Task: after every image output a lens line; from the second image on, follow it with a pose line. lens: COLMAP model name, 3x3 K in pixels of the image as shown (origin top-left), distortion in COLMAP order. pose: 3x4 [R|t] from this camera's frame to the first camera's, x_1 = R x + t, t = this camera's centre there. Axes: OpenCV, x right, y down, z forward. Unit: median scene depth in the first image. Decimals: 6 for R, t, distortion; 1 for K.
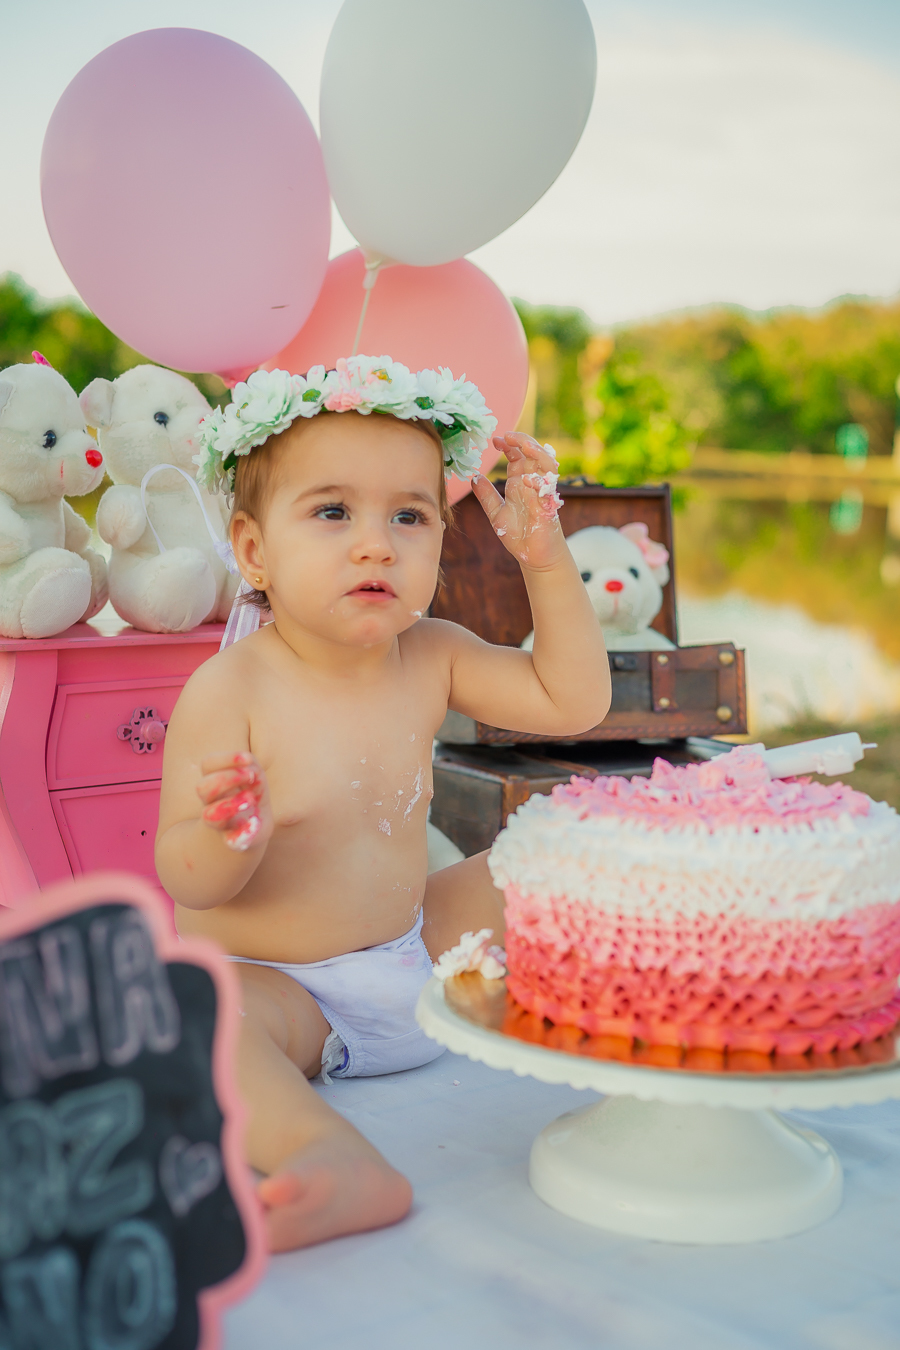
lens RADIAL K [[1995.7, 0, 446.1], [0, 1995.7, 707.5], [0, 0, 1]] dist [-0.095375, -0.095592]
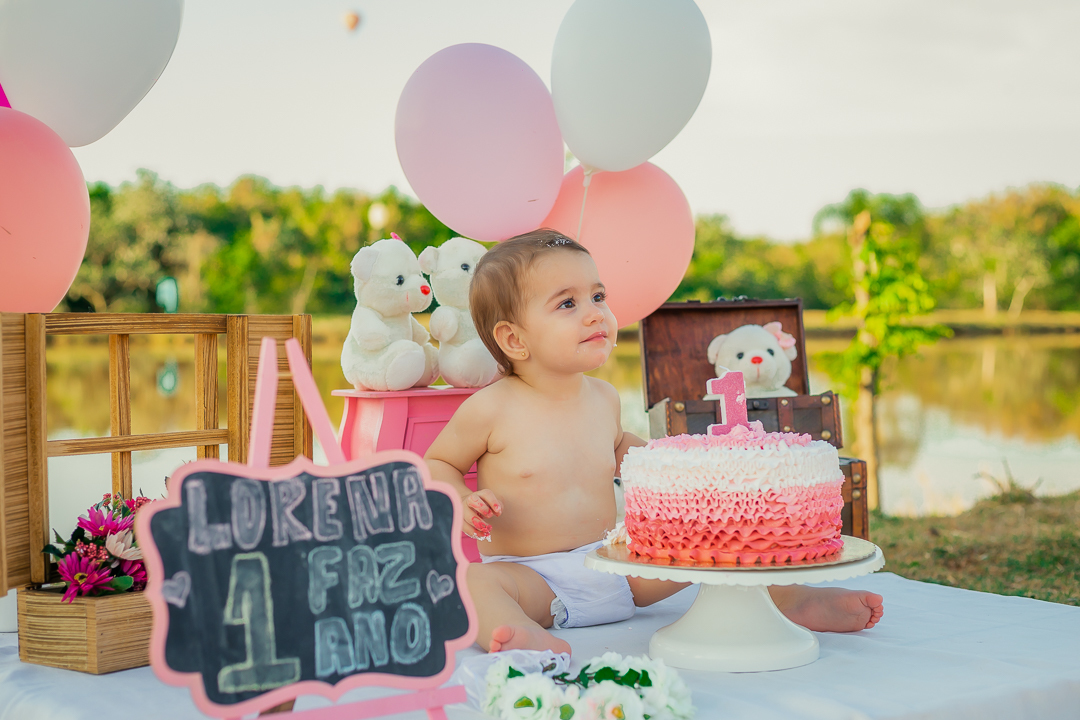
lens RADIAL K [[1735.4, 0, 540.0], [0, 1735.4, 360.0], [0, 0, 1]] dist [-0.086375, -0.099180]
pose [[0.986287, -0.047186, -0.158149, 0.220399], [0.029294, 0.993093, -0.113610, 0.153938], [0.162417, 0.107419, 0.980858, -0.664281]]
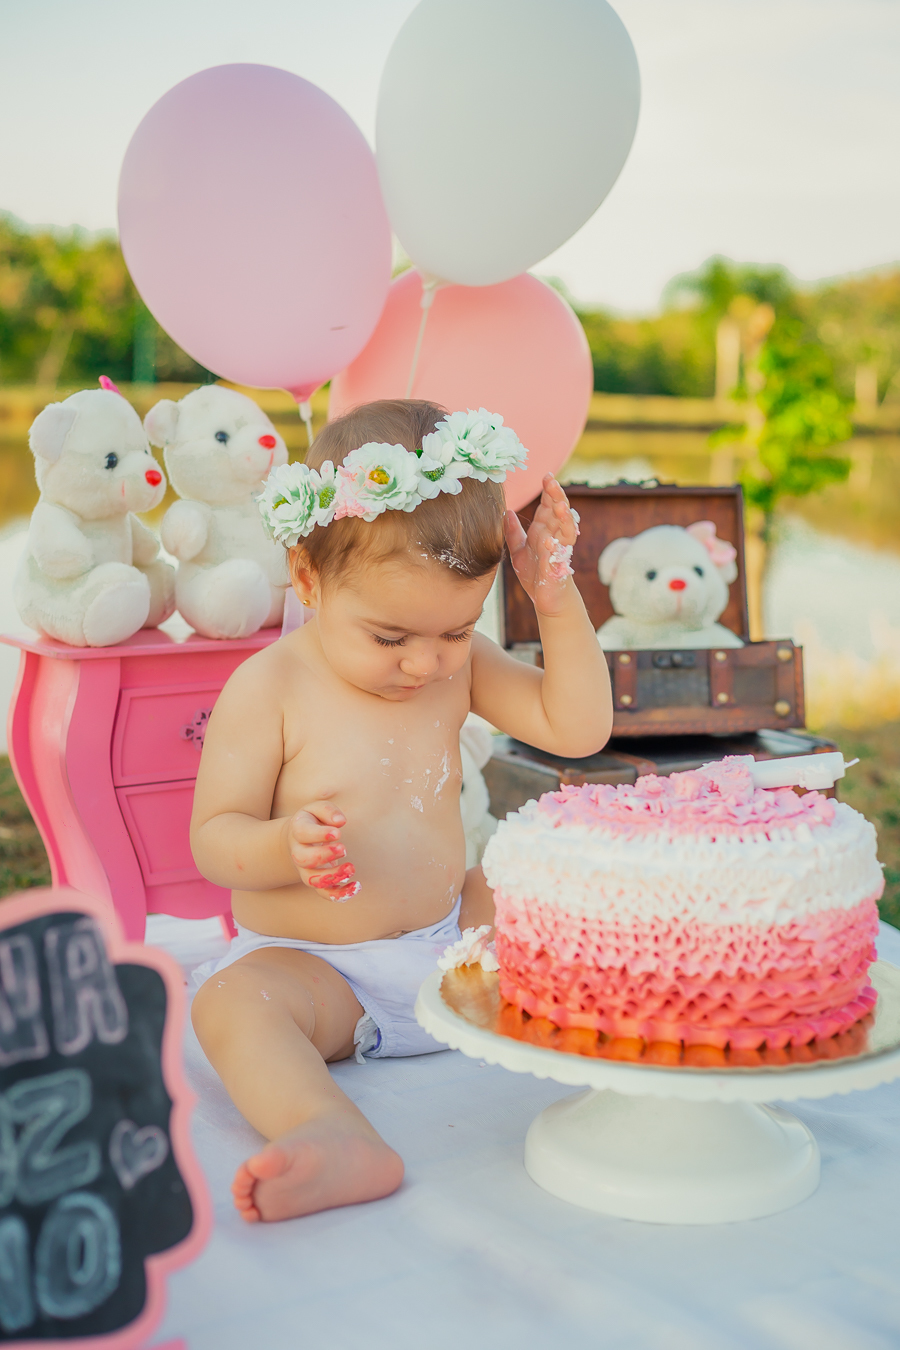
lens RADIAL K [[1995.7, 0, 446.1], [0, 1995.7, 707.5], [0, 0, 1]] dist [-0.095375, -0.095592]
pose [[0.994542, 0.000319, -0.104333, 0.120549], [0.001716, 0.999810, 0.019412, -0.028864], [0.104320, -0.019485, 0.994353, -0.071036]]
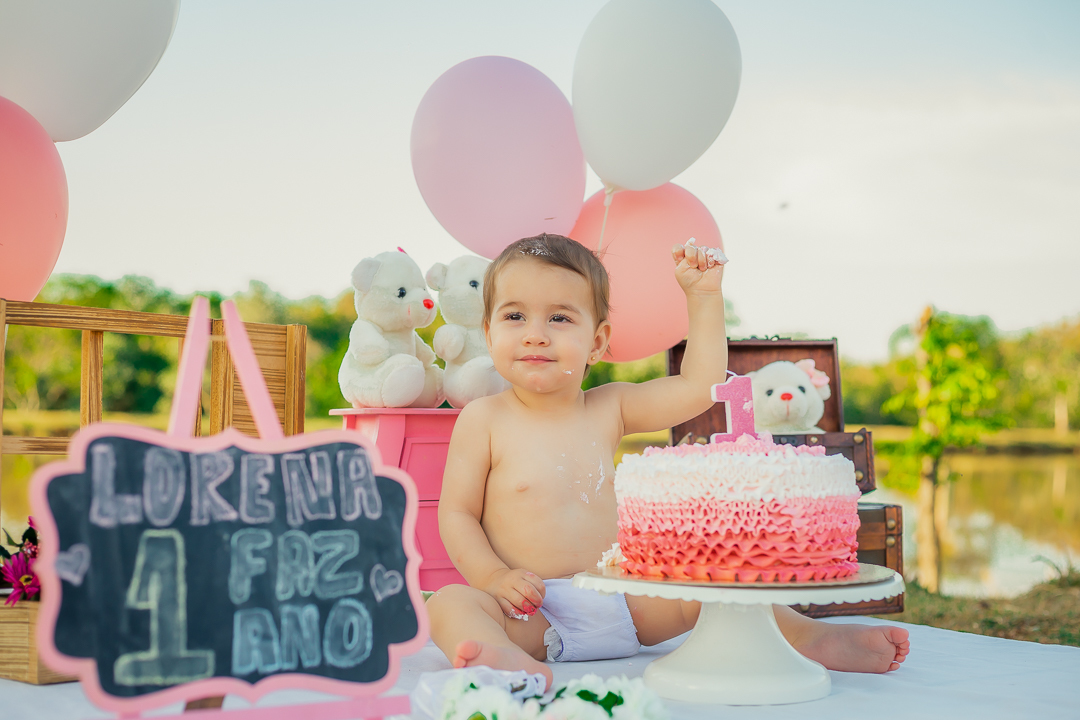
lens RADIAL K [[1646.0, 0, 540.0], [0, 1646.0, 360.0], [0, 0, 1]] dist [-0.100765, -0.064639]
pose [[0.976924, -0.039045, -0.209989, 0.273250], [0.000012, 0.983159, -0.182751, 0.233574], [0.213588, 0.178531, 0.960472, -0.417307]]
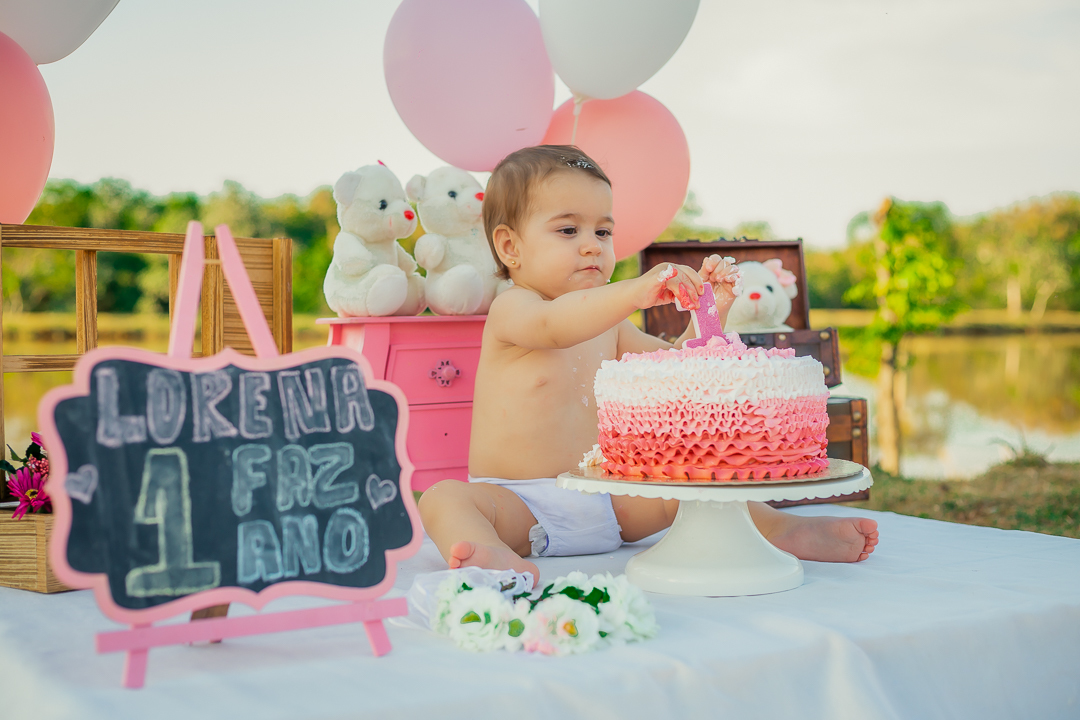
lens RADIAL K [[1596.6, 0, 540.0], [0, 1596.6, 360.0], [0, 0, 1]] dist [-0.095375, -0.095592]
pose [[0.979880, -0.045677, -0.194292, 0.266198], [0.023422, 0.993050, -0.115335, 0.218080], [0.198210, 0.108464, 0.974140, -0.435655]]
